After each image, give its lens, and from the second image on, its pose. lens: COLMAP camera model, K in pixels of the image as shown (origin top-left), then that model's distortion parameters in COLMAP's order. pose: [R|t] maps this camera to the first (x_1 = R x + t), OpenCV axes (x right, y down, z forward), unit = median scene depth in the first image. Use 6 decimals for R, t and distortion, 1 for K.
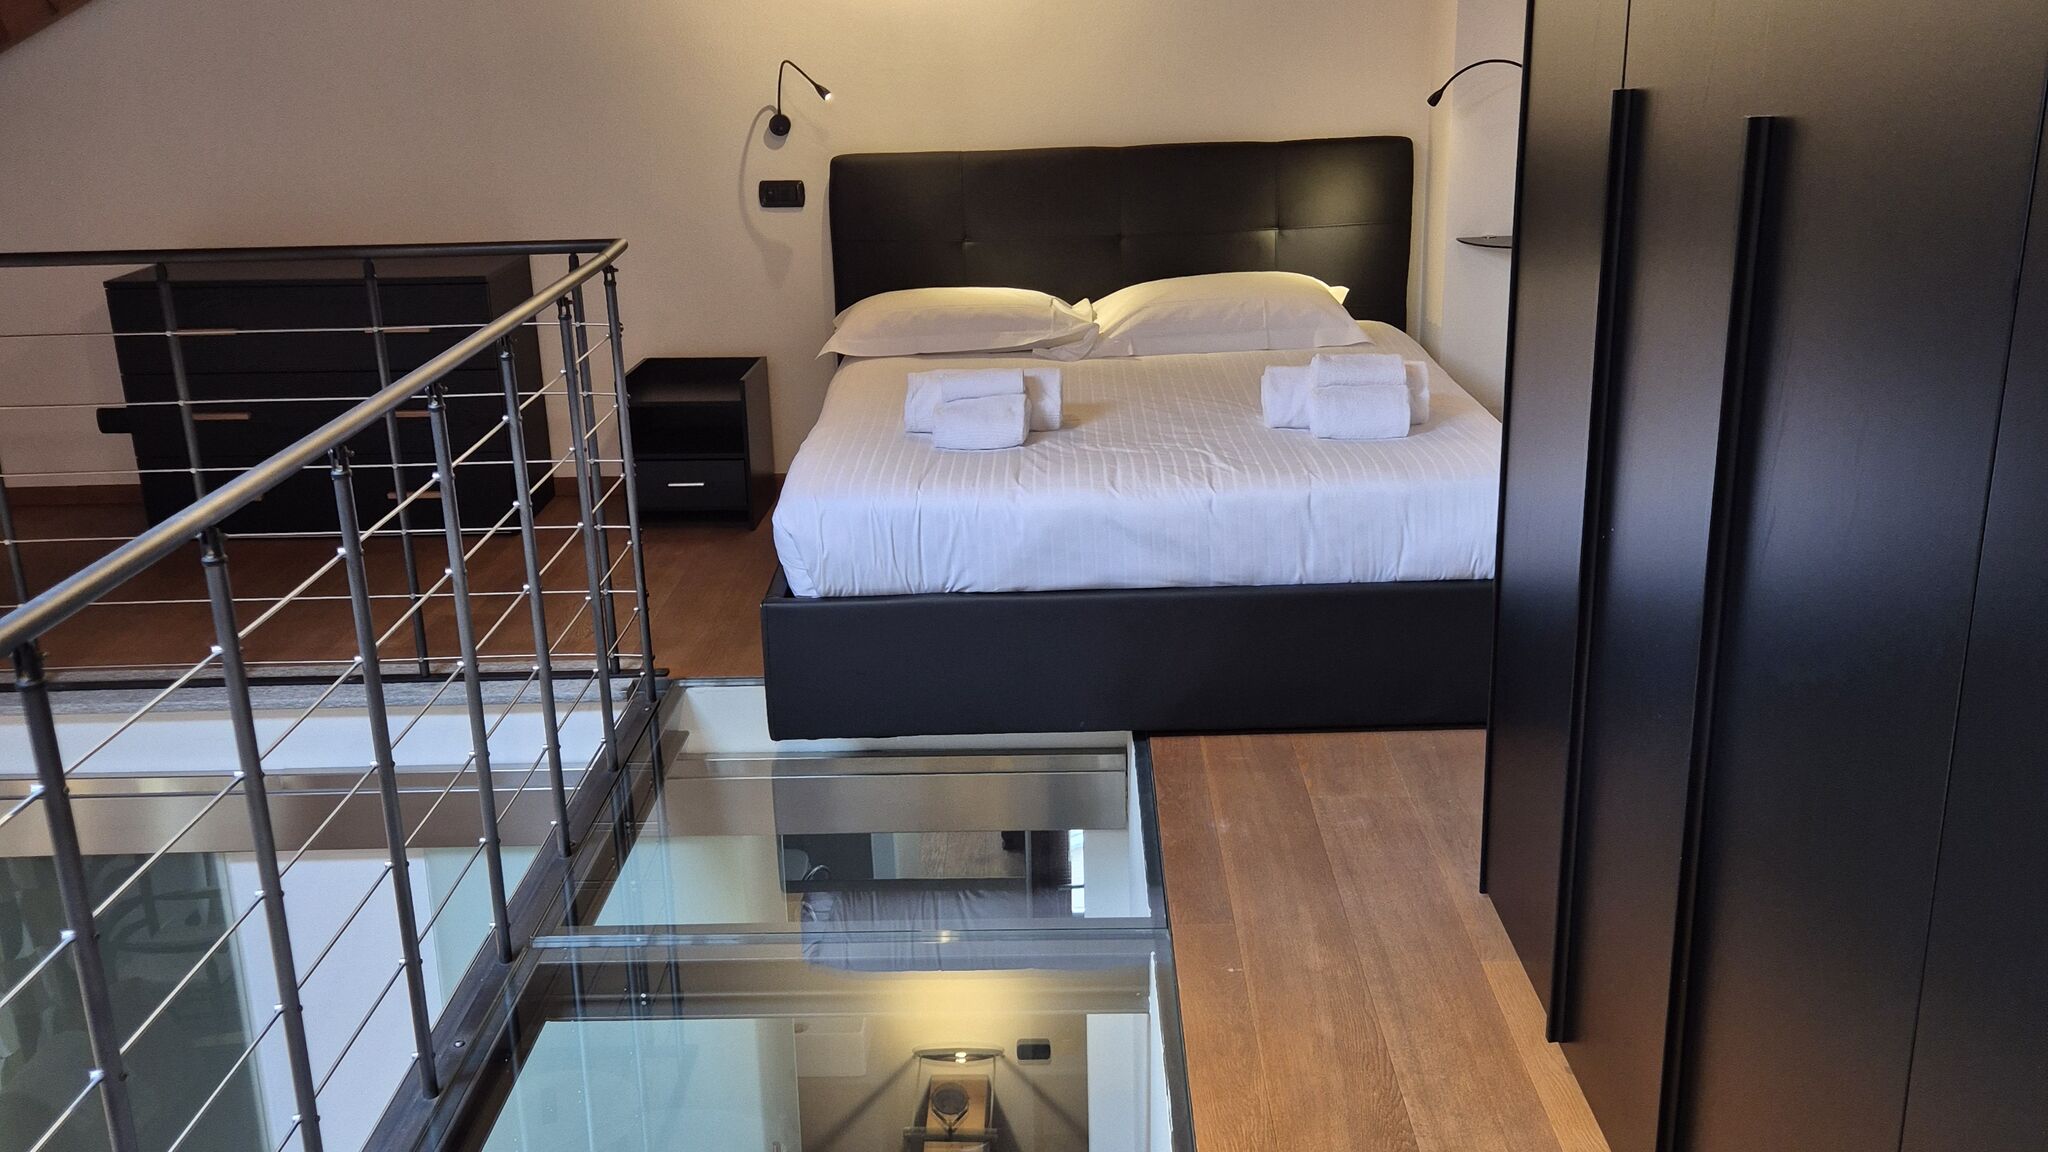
lens RADIAL K [[1810.4, 0, 1024.0], [0, 1810.4, 576.0], [0, 0, 1]] dist [0.062474, -0.001499]
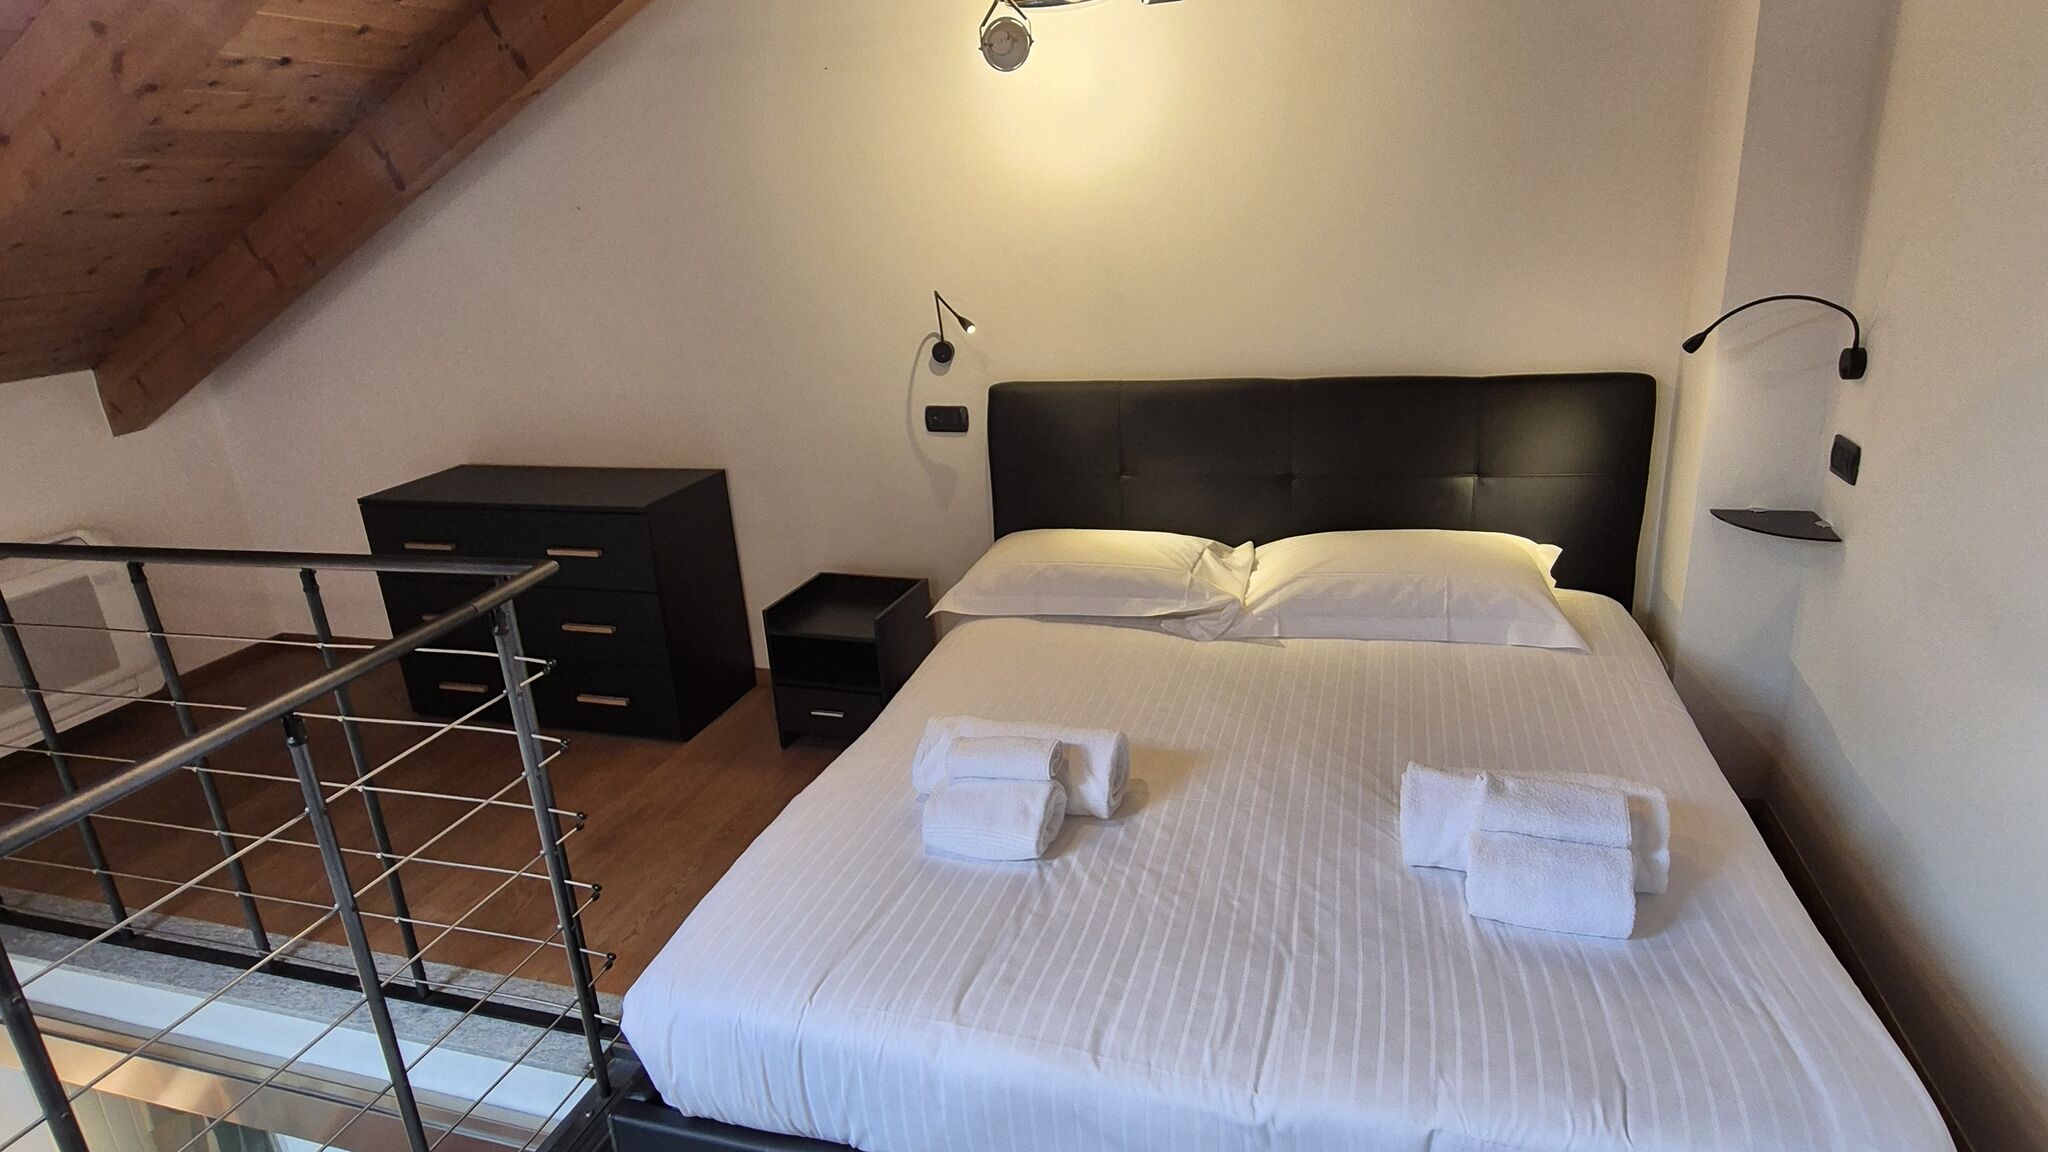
lens RADIAL K [[1121.4, 0, 1029.0], [0, 1121.4, 562.9], [0, 0, 1]] dist [-0.001235, -0.000029]
pose [[0.960190, 0.059589, -0.272920, 0.083808], [-0.054860, 0.998183, 0.024935, -0.153105], [0.273910, -0.008970, 0.961714, 0.432194]]
